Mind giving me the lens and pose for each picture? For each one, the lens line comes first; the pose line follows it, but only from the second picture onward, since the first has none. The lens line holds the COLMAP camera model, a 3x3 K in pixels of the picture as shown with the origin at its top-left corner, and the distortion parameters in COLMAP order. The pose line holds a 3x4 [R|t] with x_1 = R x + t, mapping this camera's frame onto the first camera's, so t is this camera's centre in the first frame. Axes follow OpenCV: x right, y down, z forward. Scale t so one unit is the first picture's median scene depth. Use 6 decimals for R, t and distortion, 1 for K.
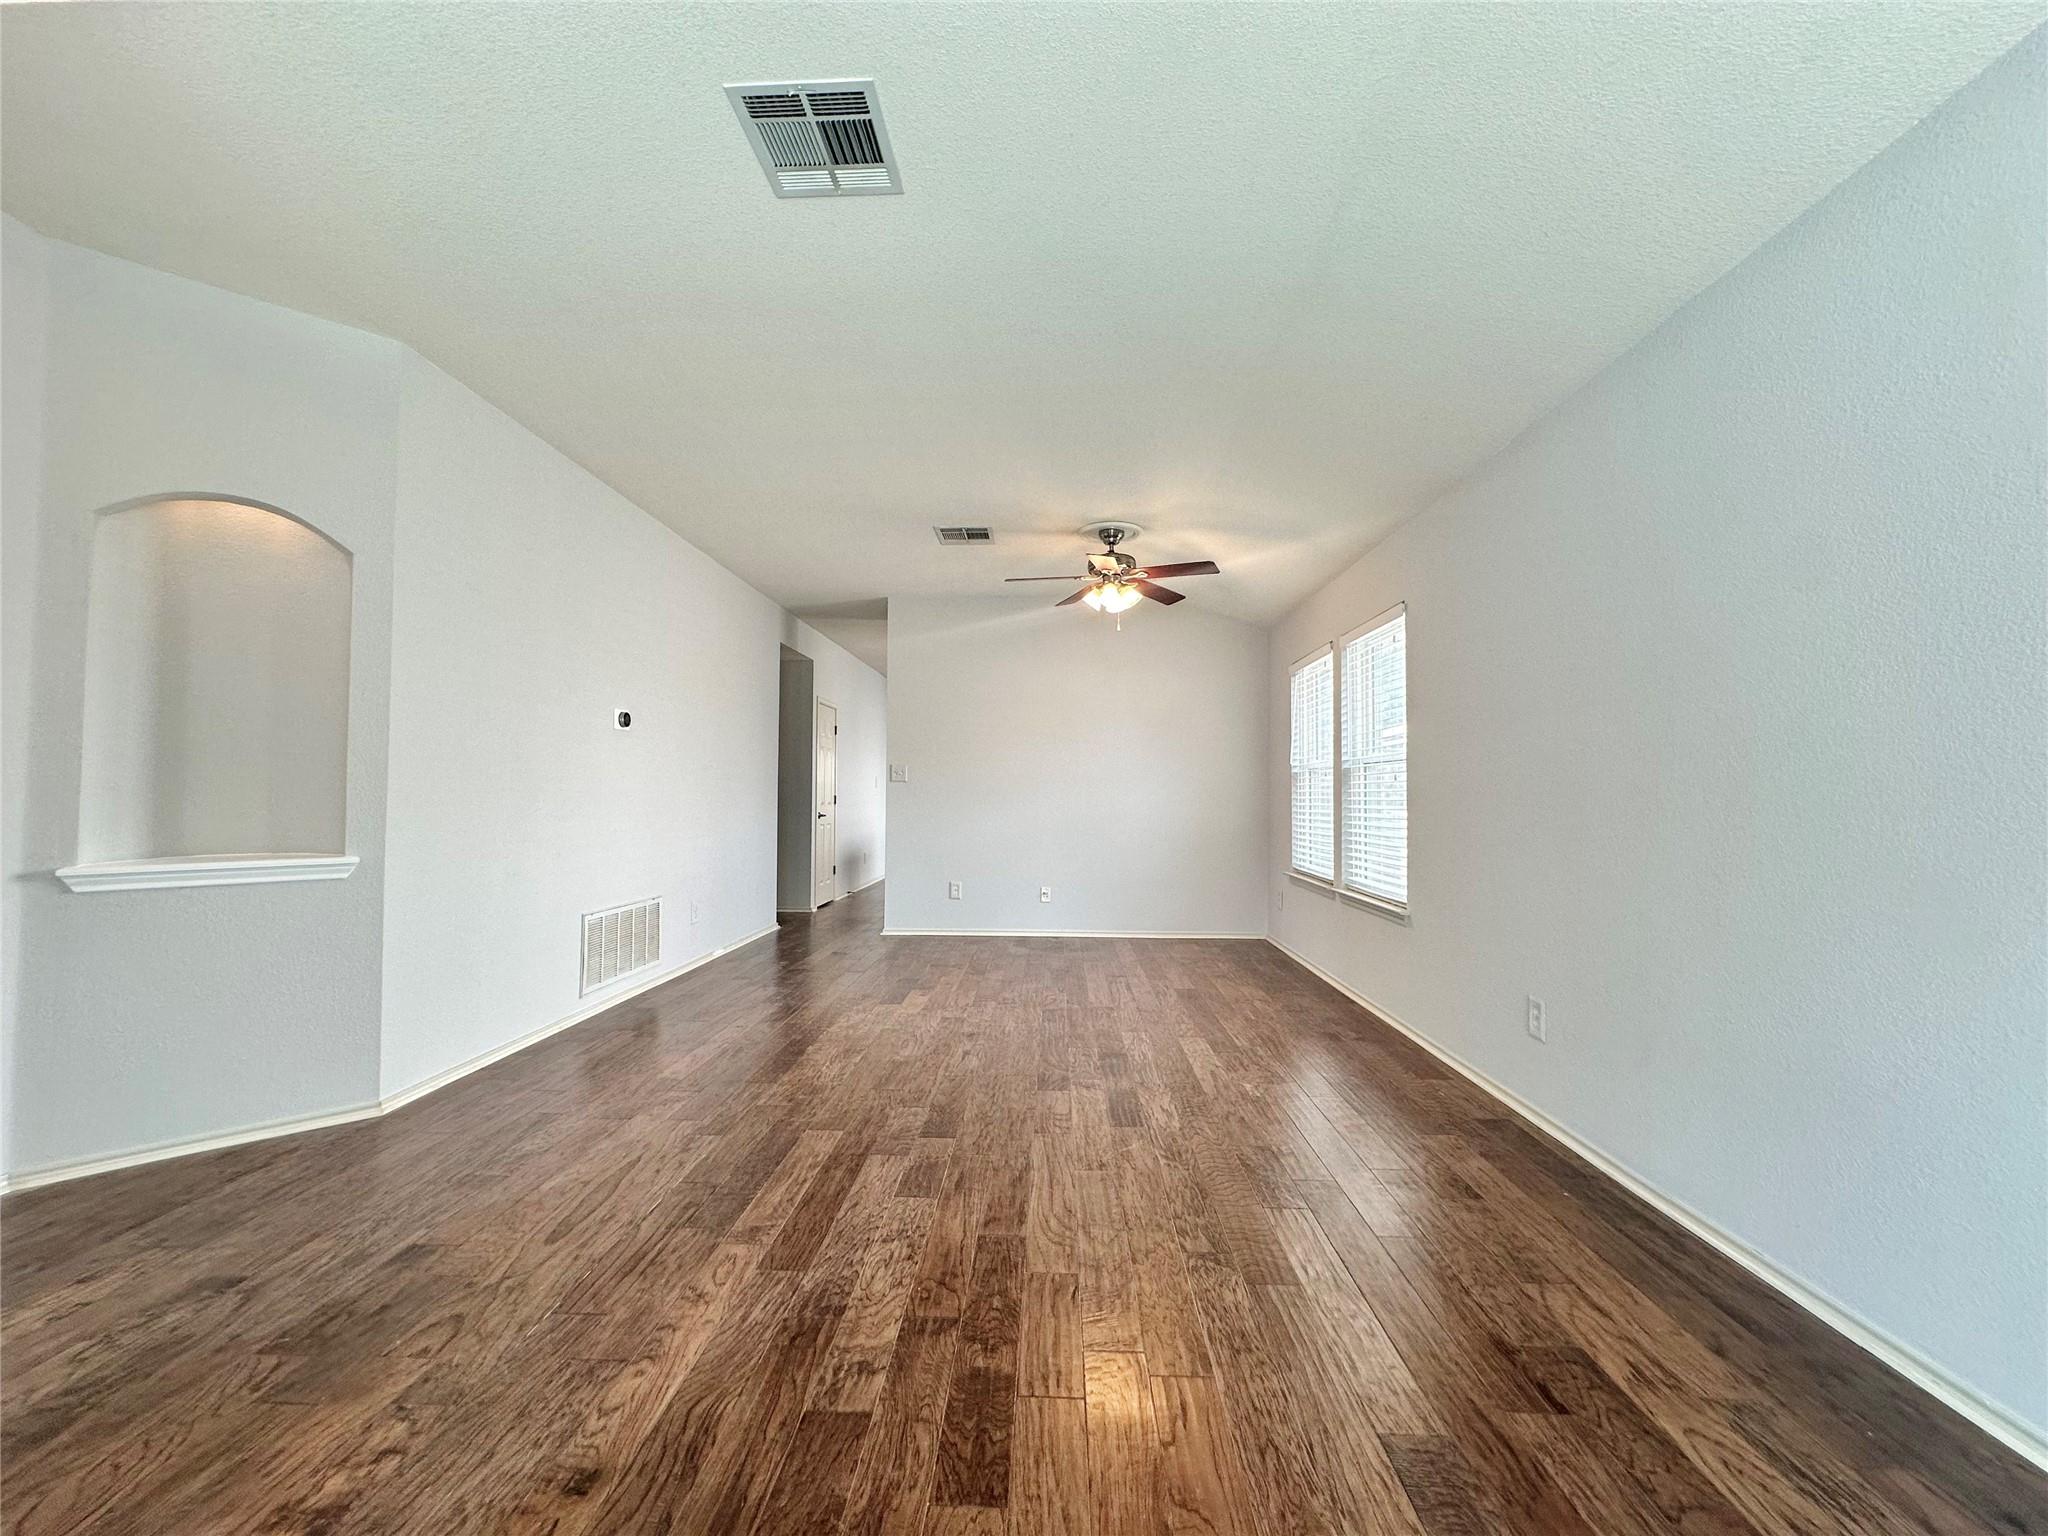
lens RADIAL K [[823.1, 0, 1014.8], [0, 823.1, 772.5], [0, 0, 1]] dist [-0.002074, 0.000998]
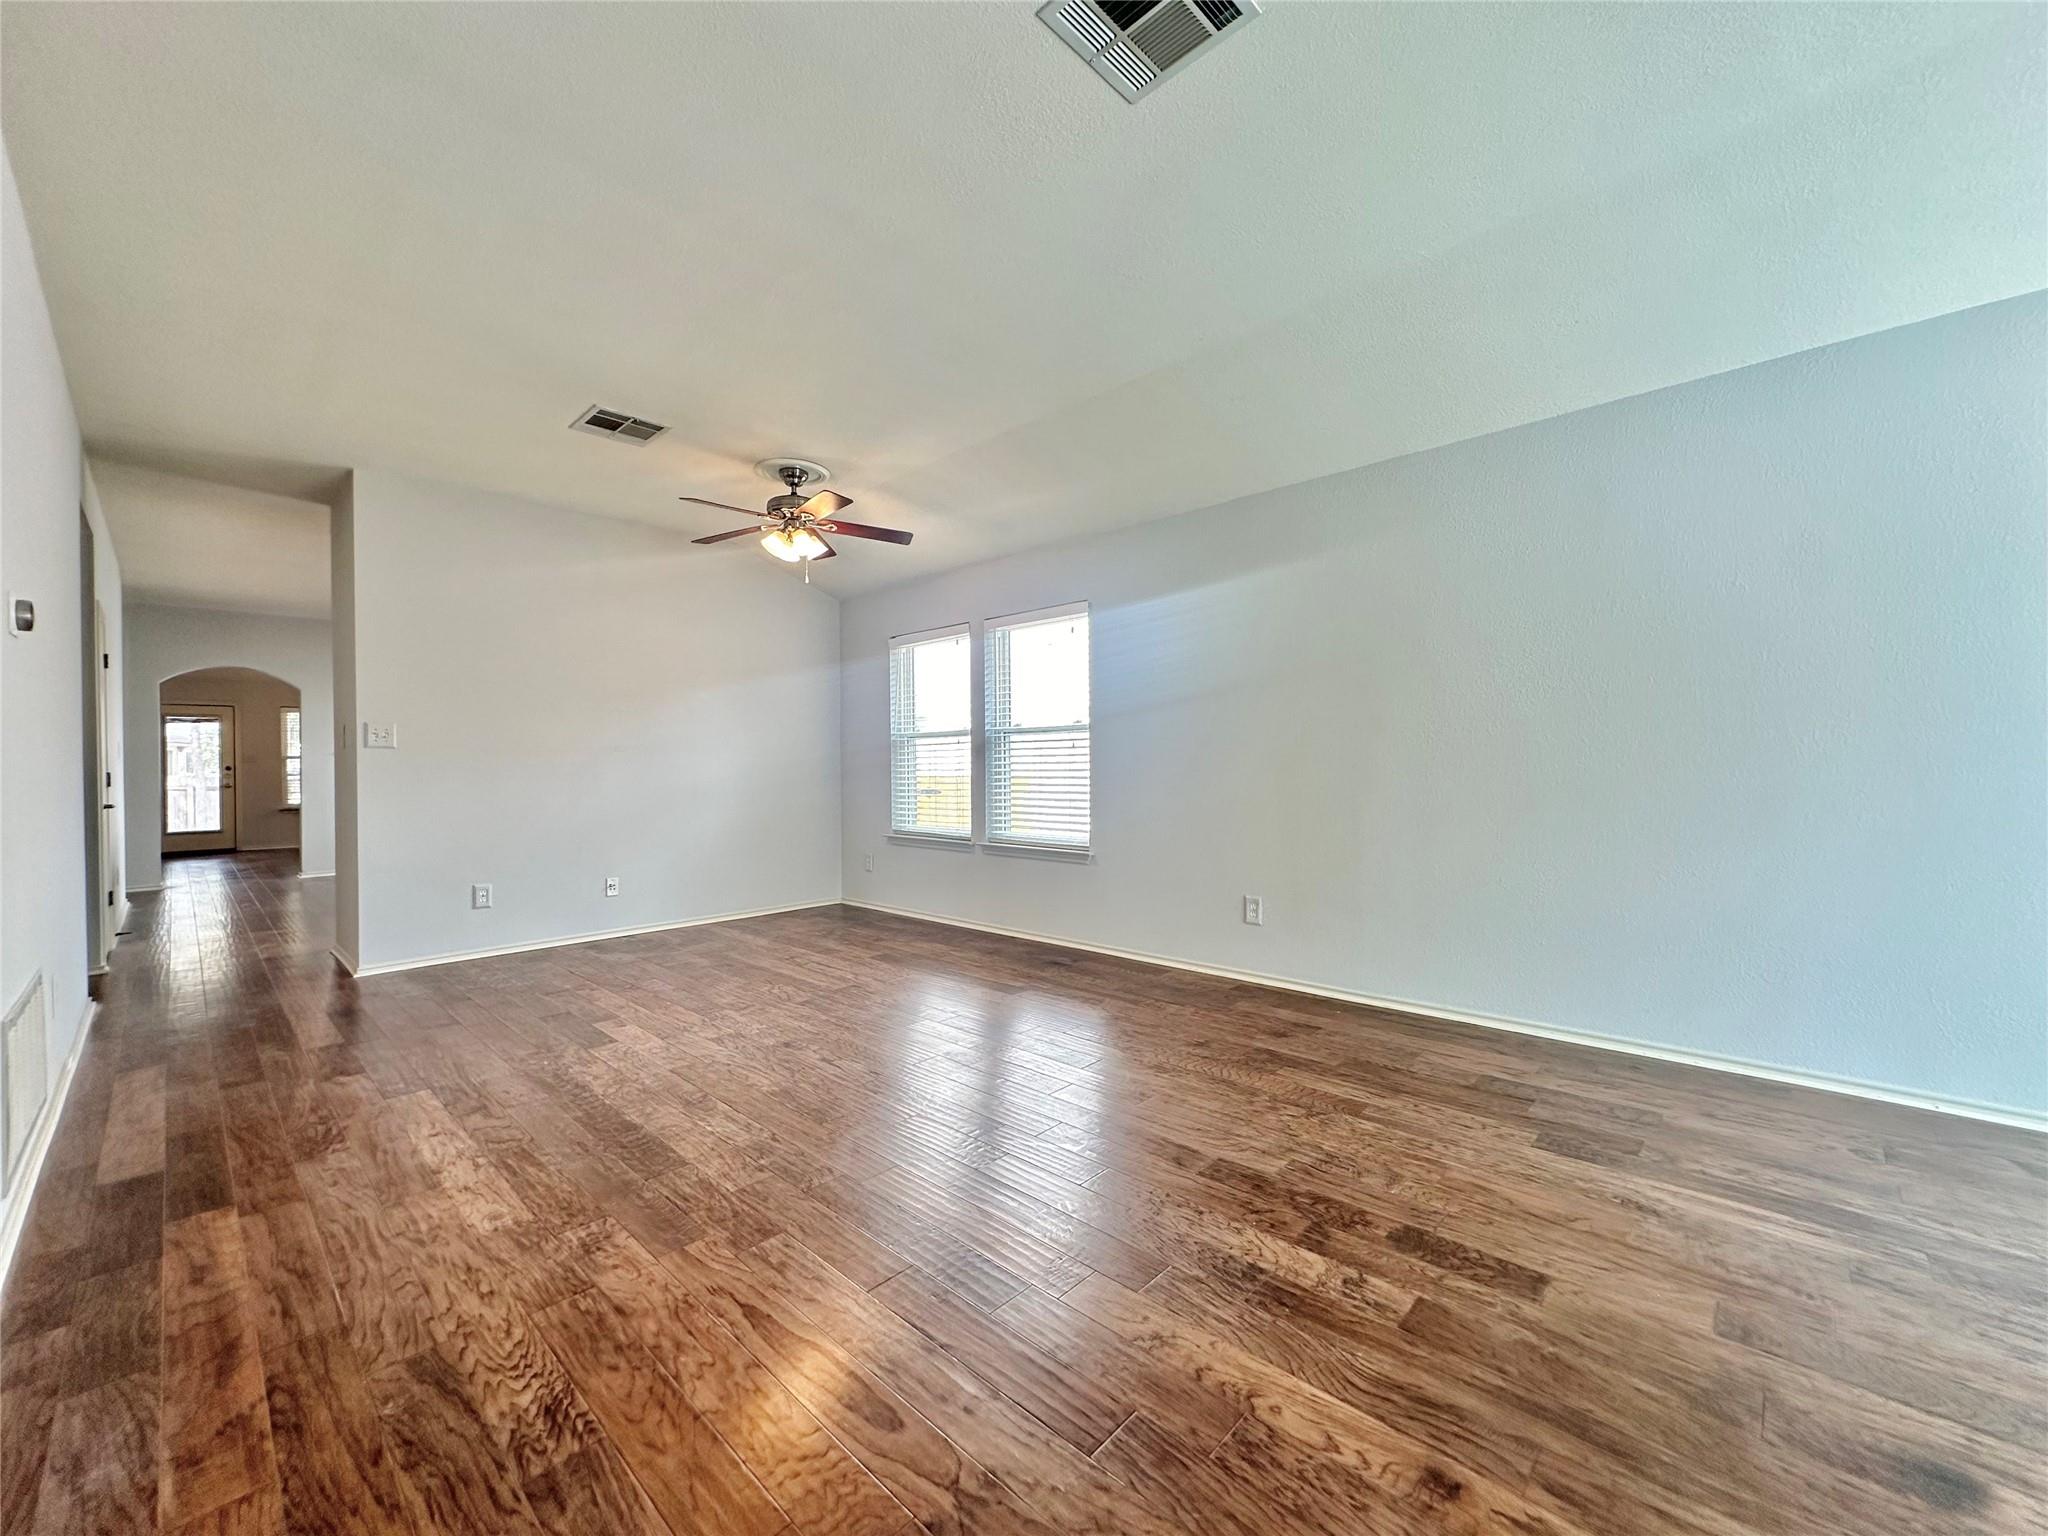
lens RADIAL K [[823.1, 0, 1029.5], [0, 823.1, 774.5], [0, 0, 1]] dist [-0.002074, 0.000998]
pose [[0.652258, -0.020062, 0.757731, -0.953748], [-0.008115, 0.999408, 0.033446, 0.018843], [-0.757953, -0.027964, 0.651709, 0.480885]]
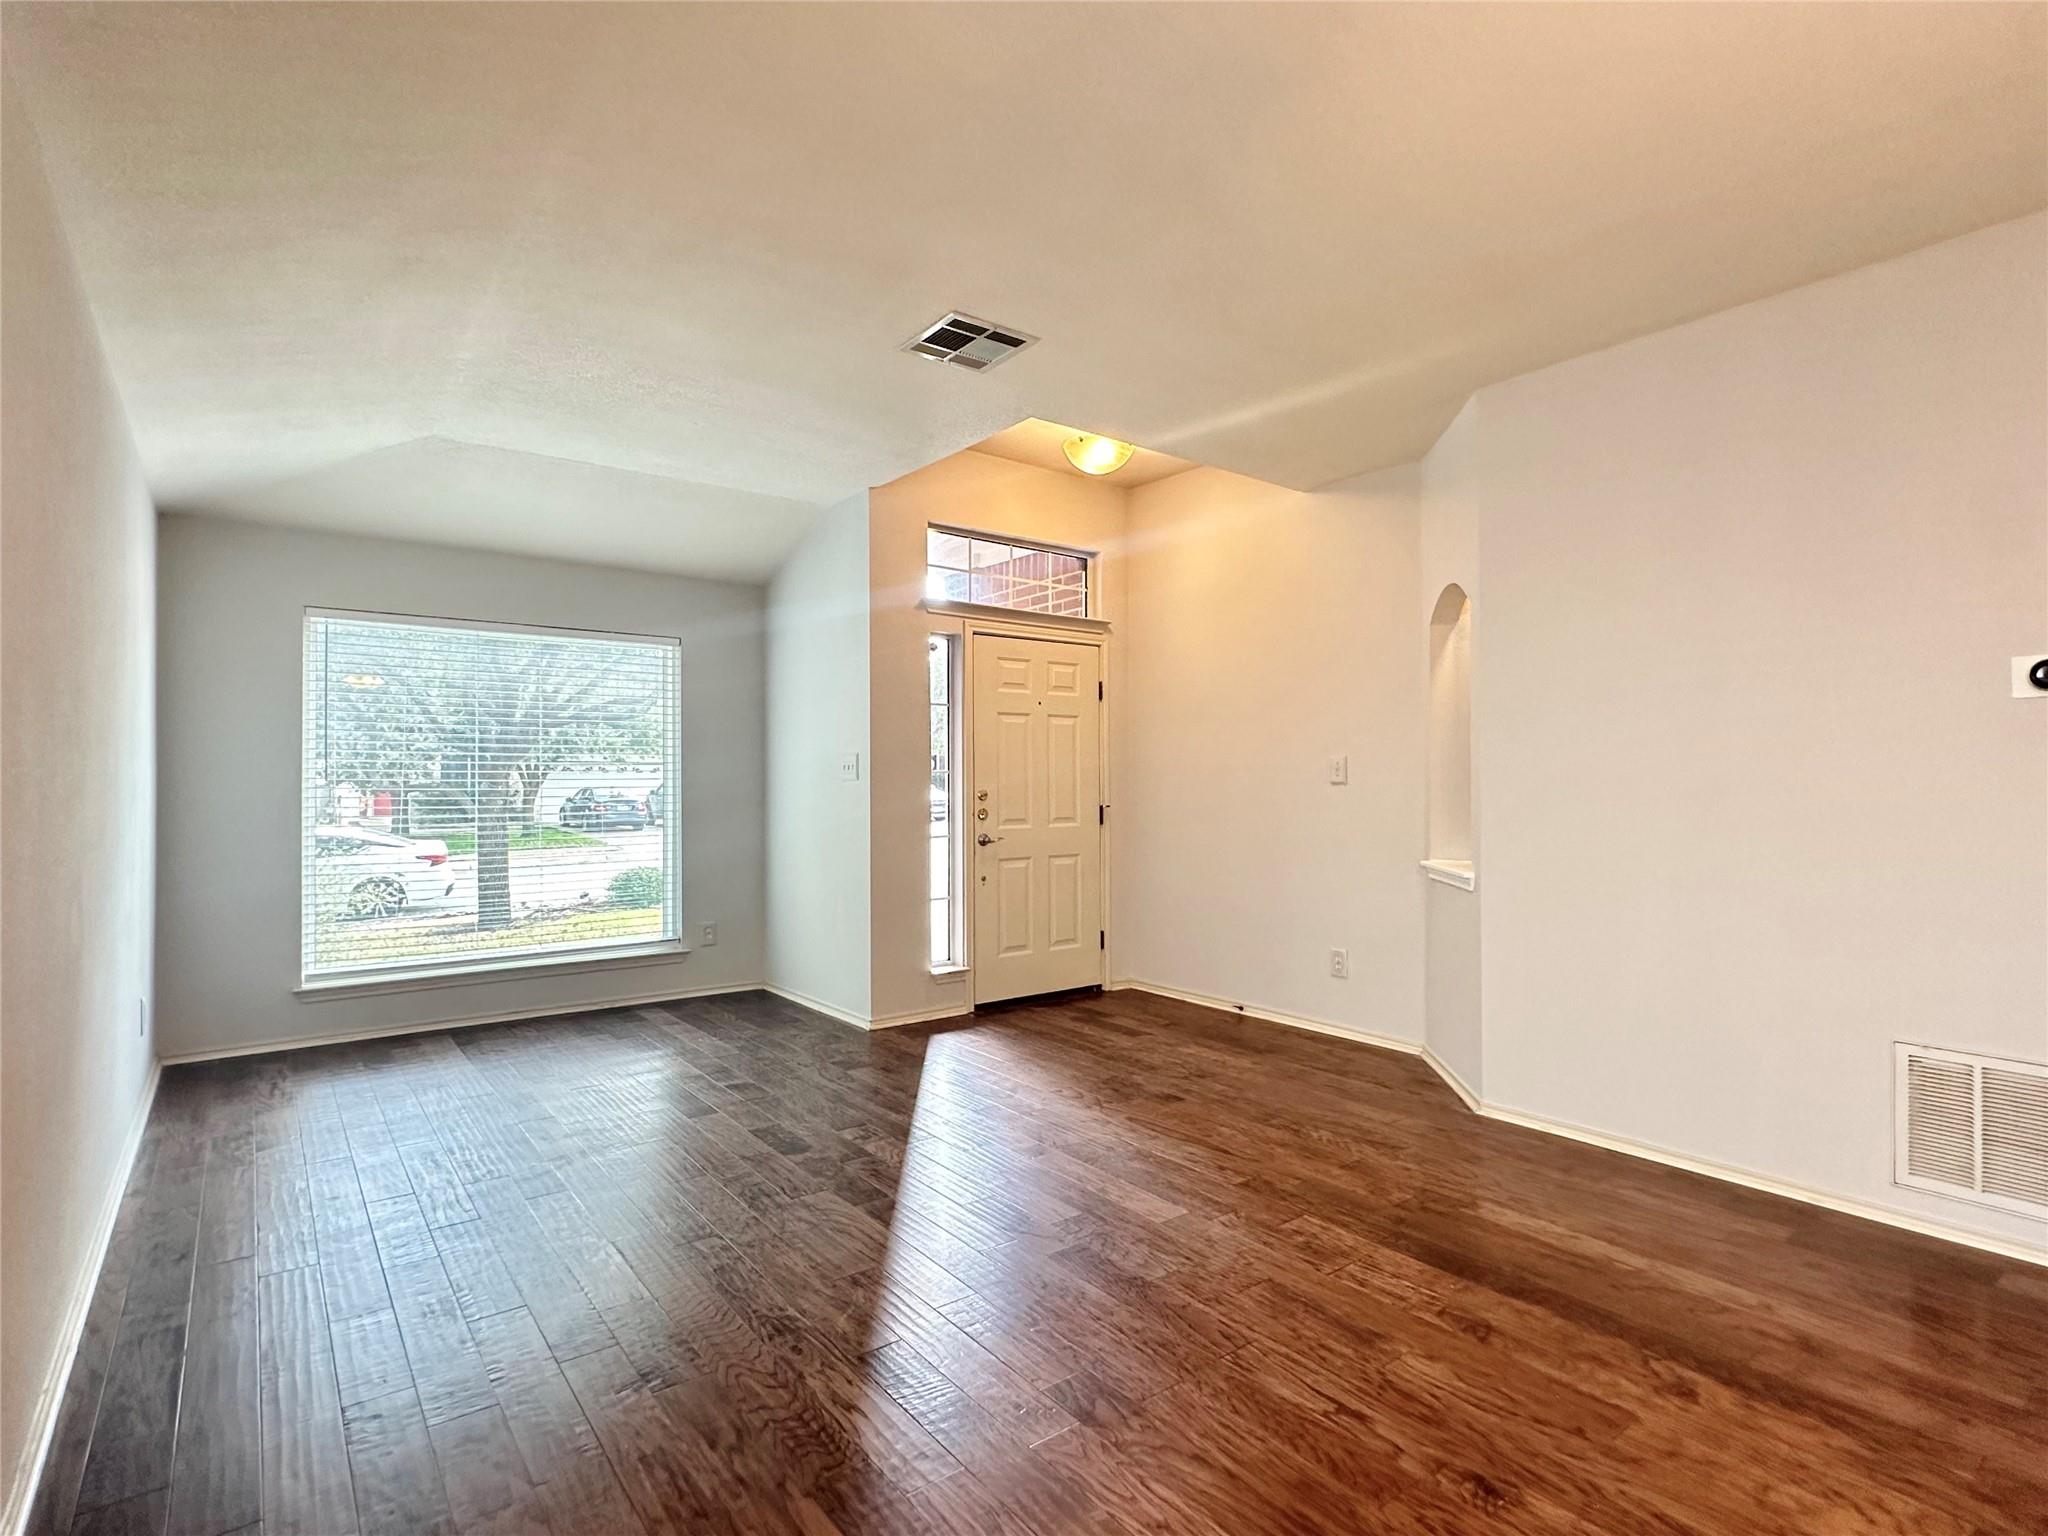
lens RADIAL K [[1018.3, 0, 1025.5], [0, 1018.3, 767.3], [0, 0, 1]] dist [-0.000209, -0.000507]
pose [[-0.763802, -0.015269, -0.645270, 0.748558], [0.015300, 0.999011, -0.041750, 0.010876], [0.645269, -0.041762, -0.762813, 2.230535]]
